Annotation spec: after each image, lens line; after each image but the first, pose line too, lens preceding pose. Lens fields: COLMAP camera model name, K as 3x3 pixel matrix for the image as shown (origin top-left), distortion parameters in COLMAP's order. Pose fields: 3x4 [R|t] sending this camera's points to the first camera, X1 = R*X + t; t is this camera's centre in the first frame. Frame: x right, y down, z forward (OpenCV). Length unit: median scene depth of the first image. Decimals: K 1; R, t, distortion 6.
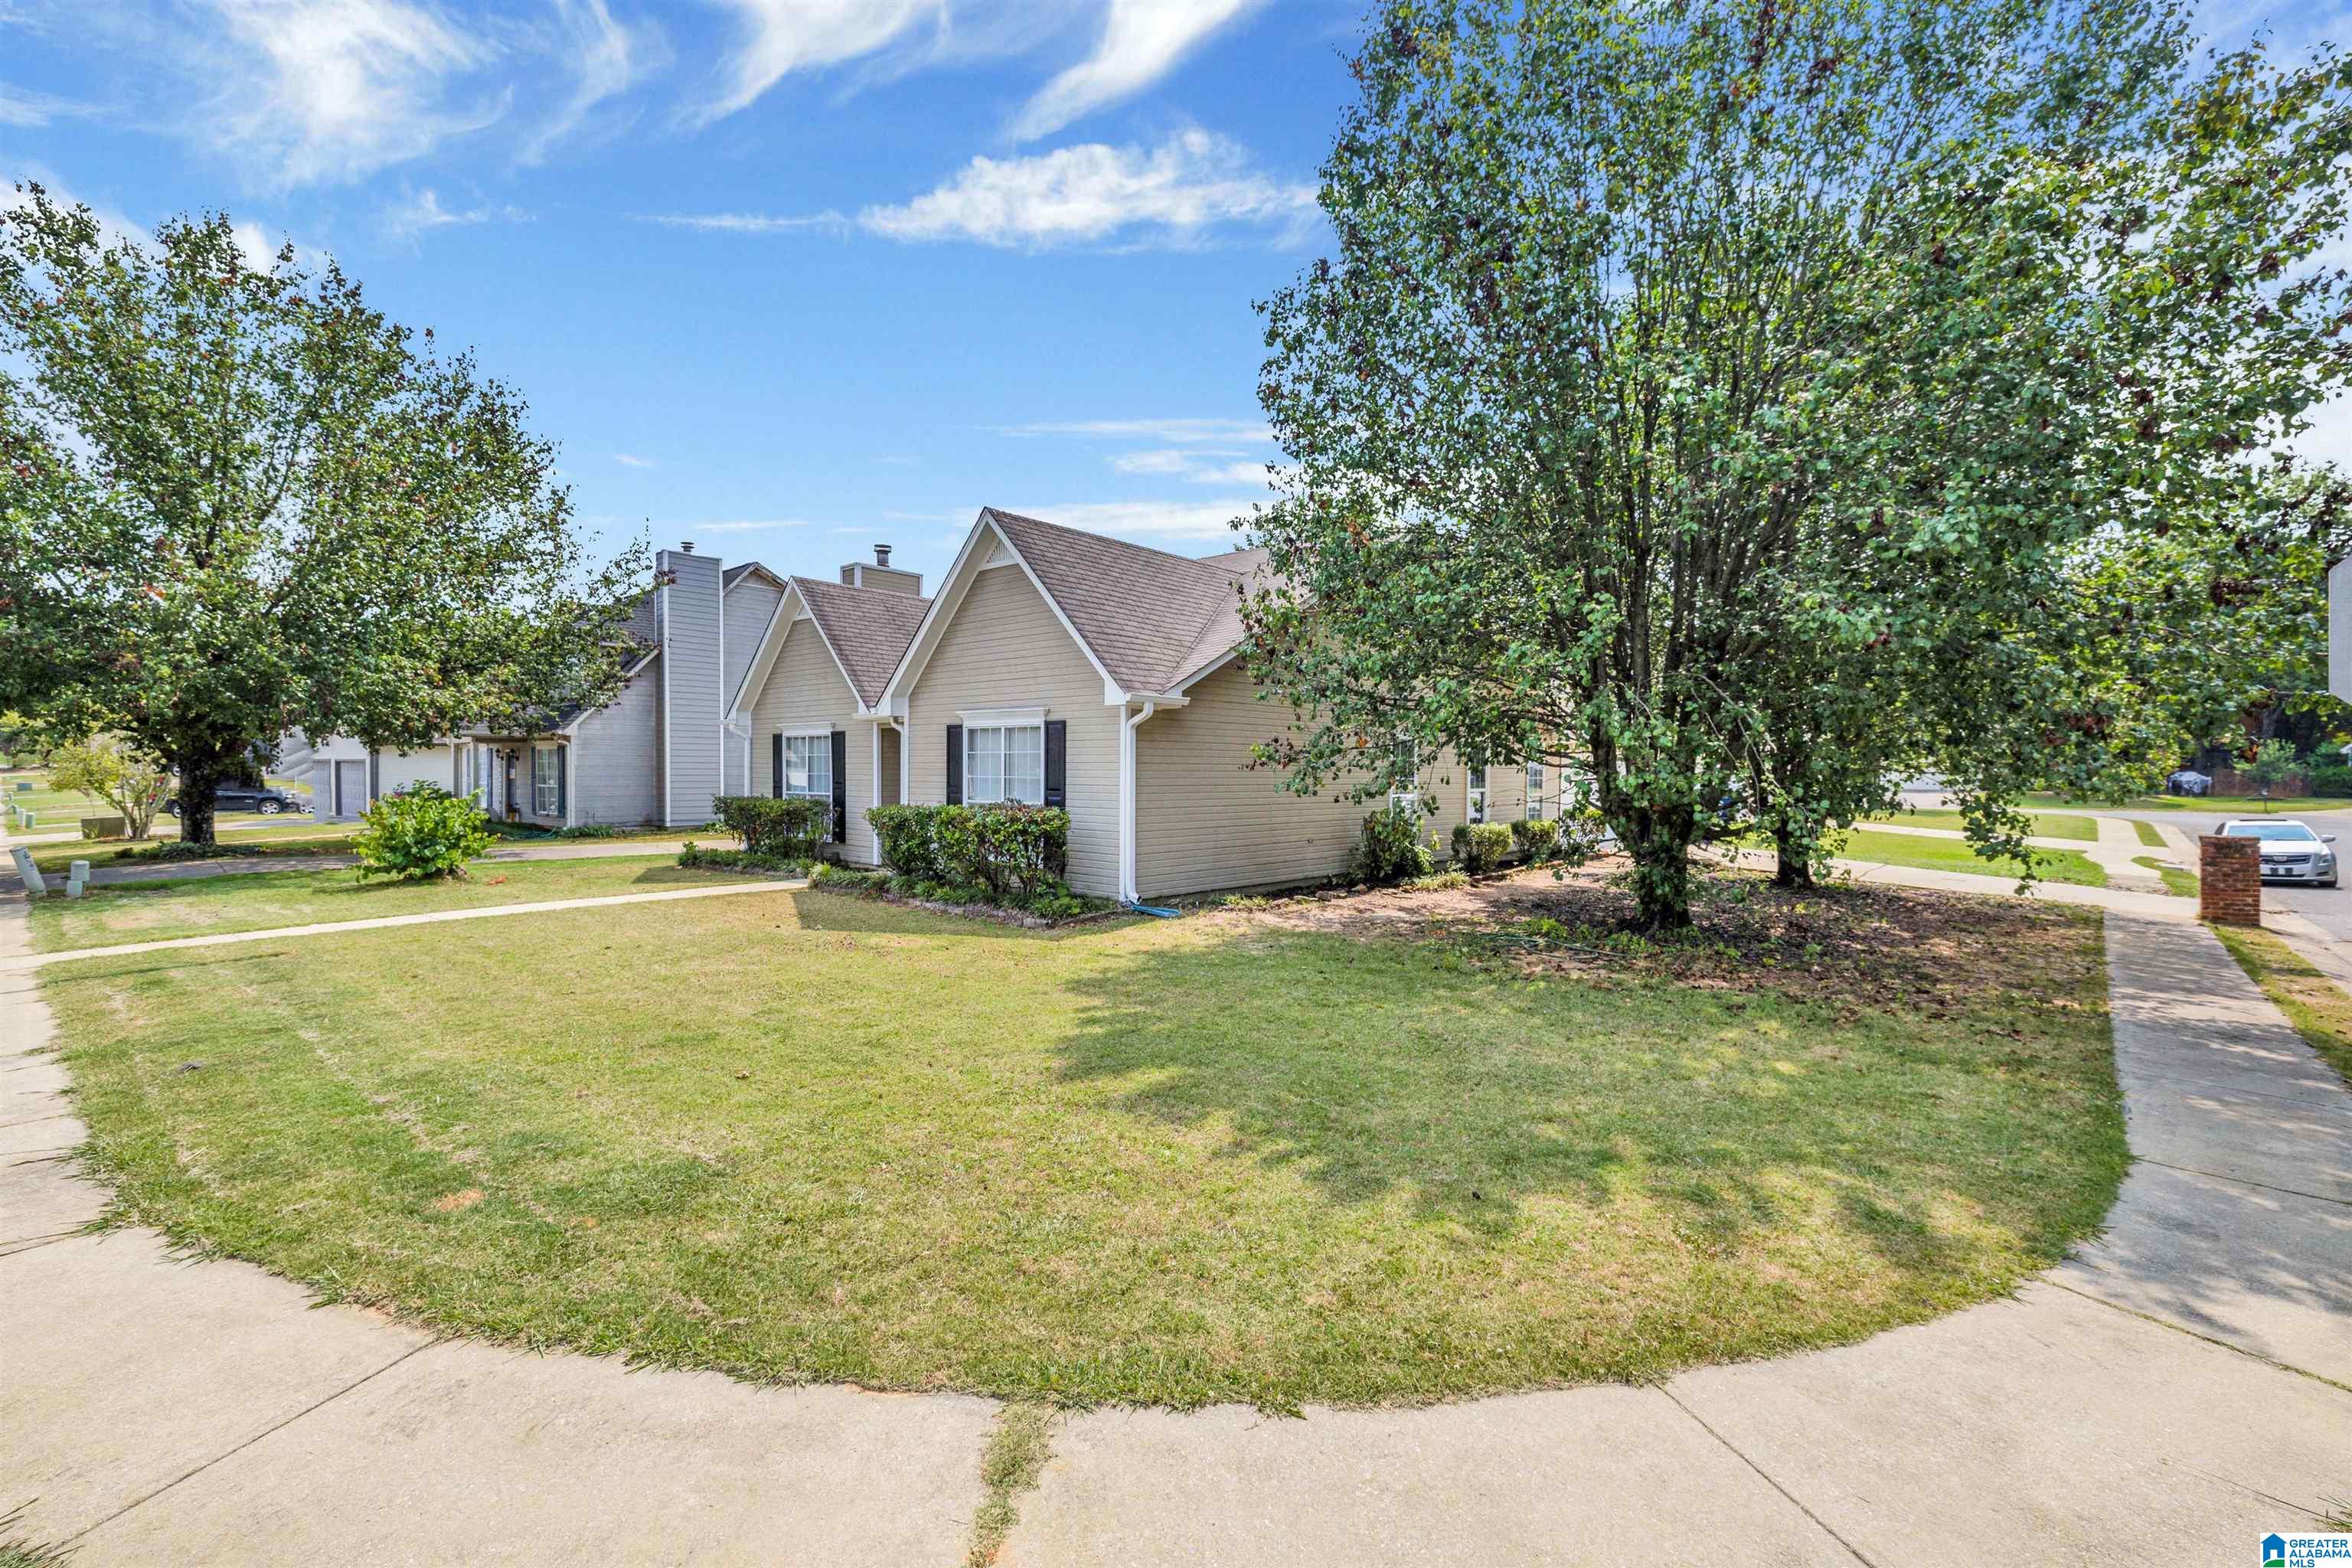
lens RADIAL K [[1063.5, 0, 1164.6], [0, 1063.5, 799.5], [0, 0, 1]] dist [0.000496, 0.000135]
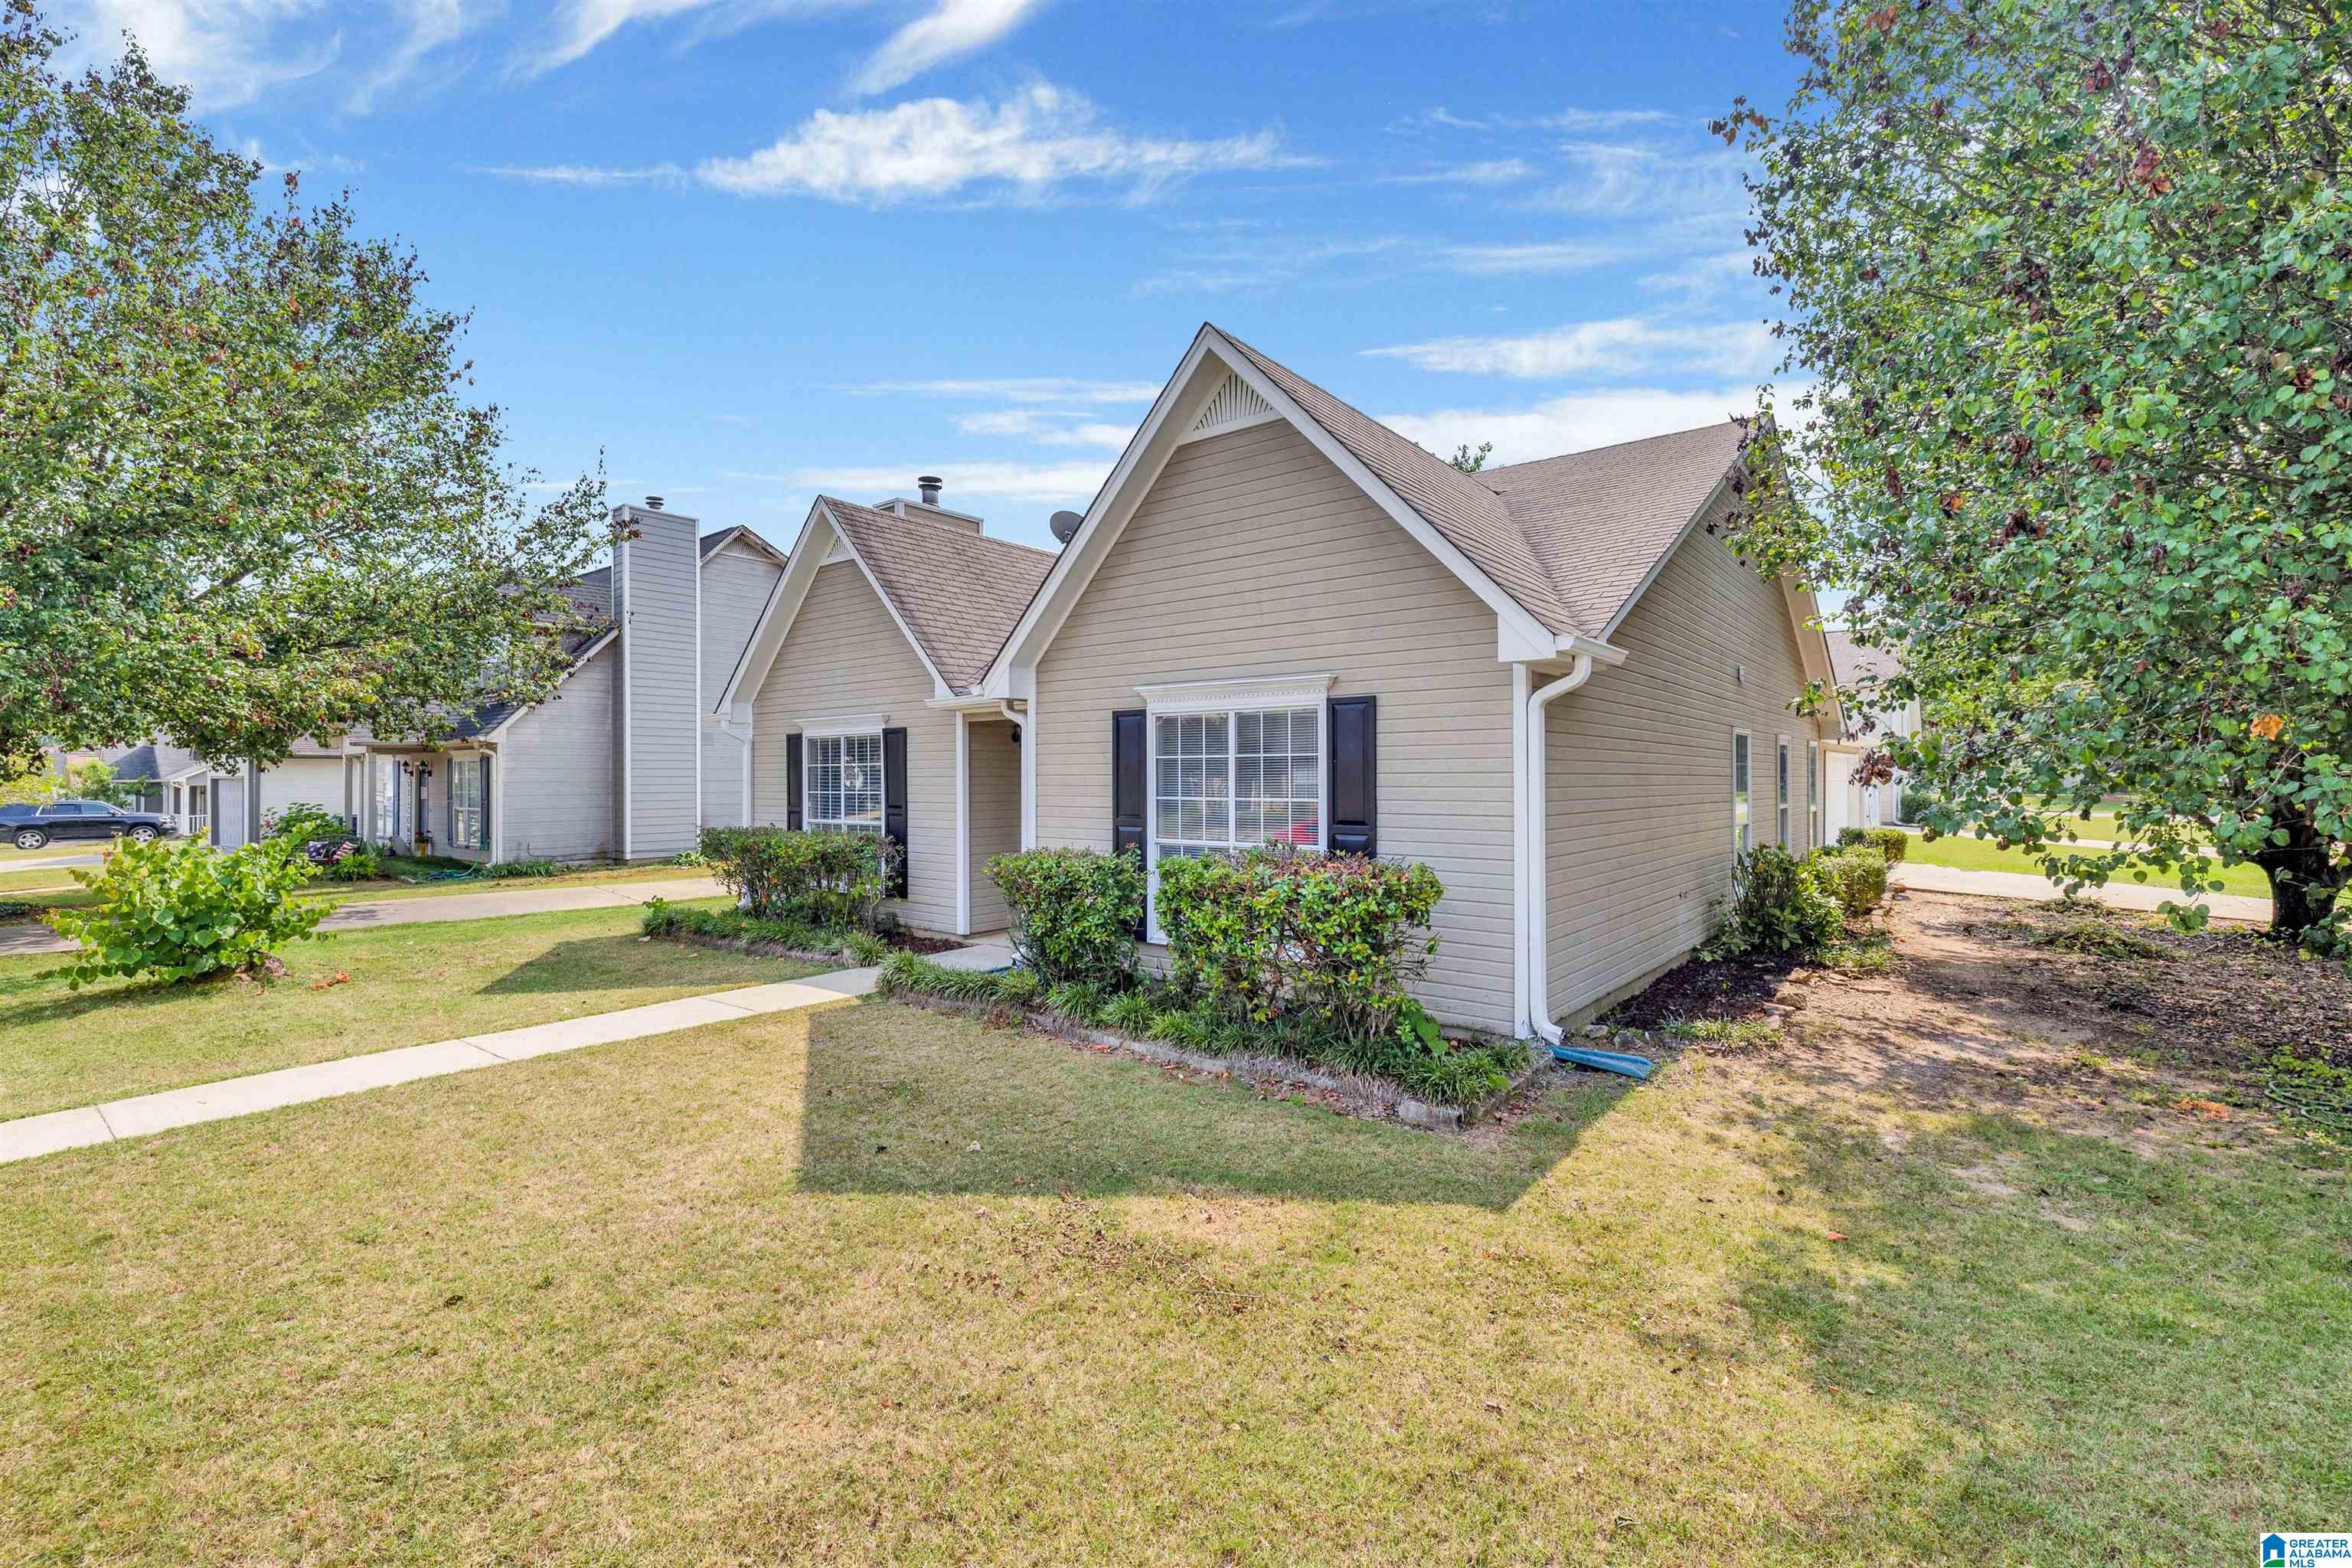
lens RADIAL K [[1021.2, 0, 1169.0], [0, 1021.2, 777.4], [0, 0, 1]] dist [0.000783, 0.000161]
pose [[0.998691, -0.009260, 0.050300, -0.151417], [0.010709, 0.999533, -0.028617, -0.012408], [-0.050011, 0.029118, 0.998324, 0.324578]]
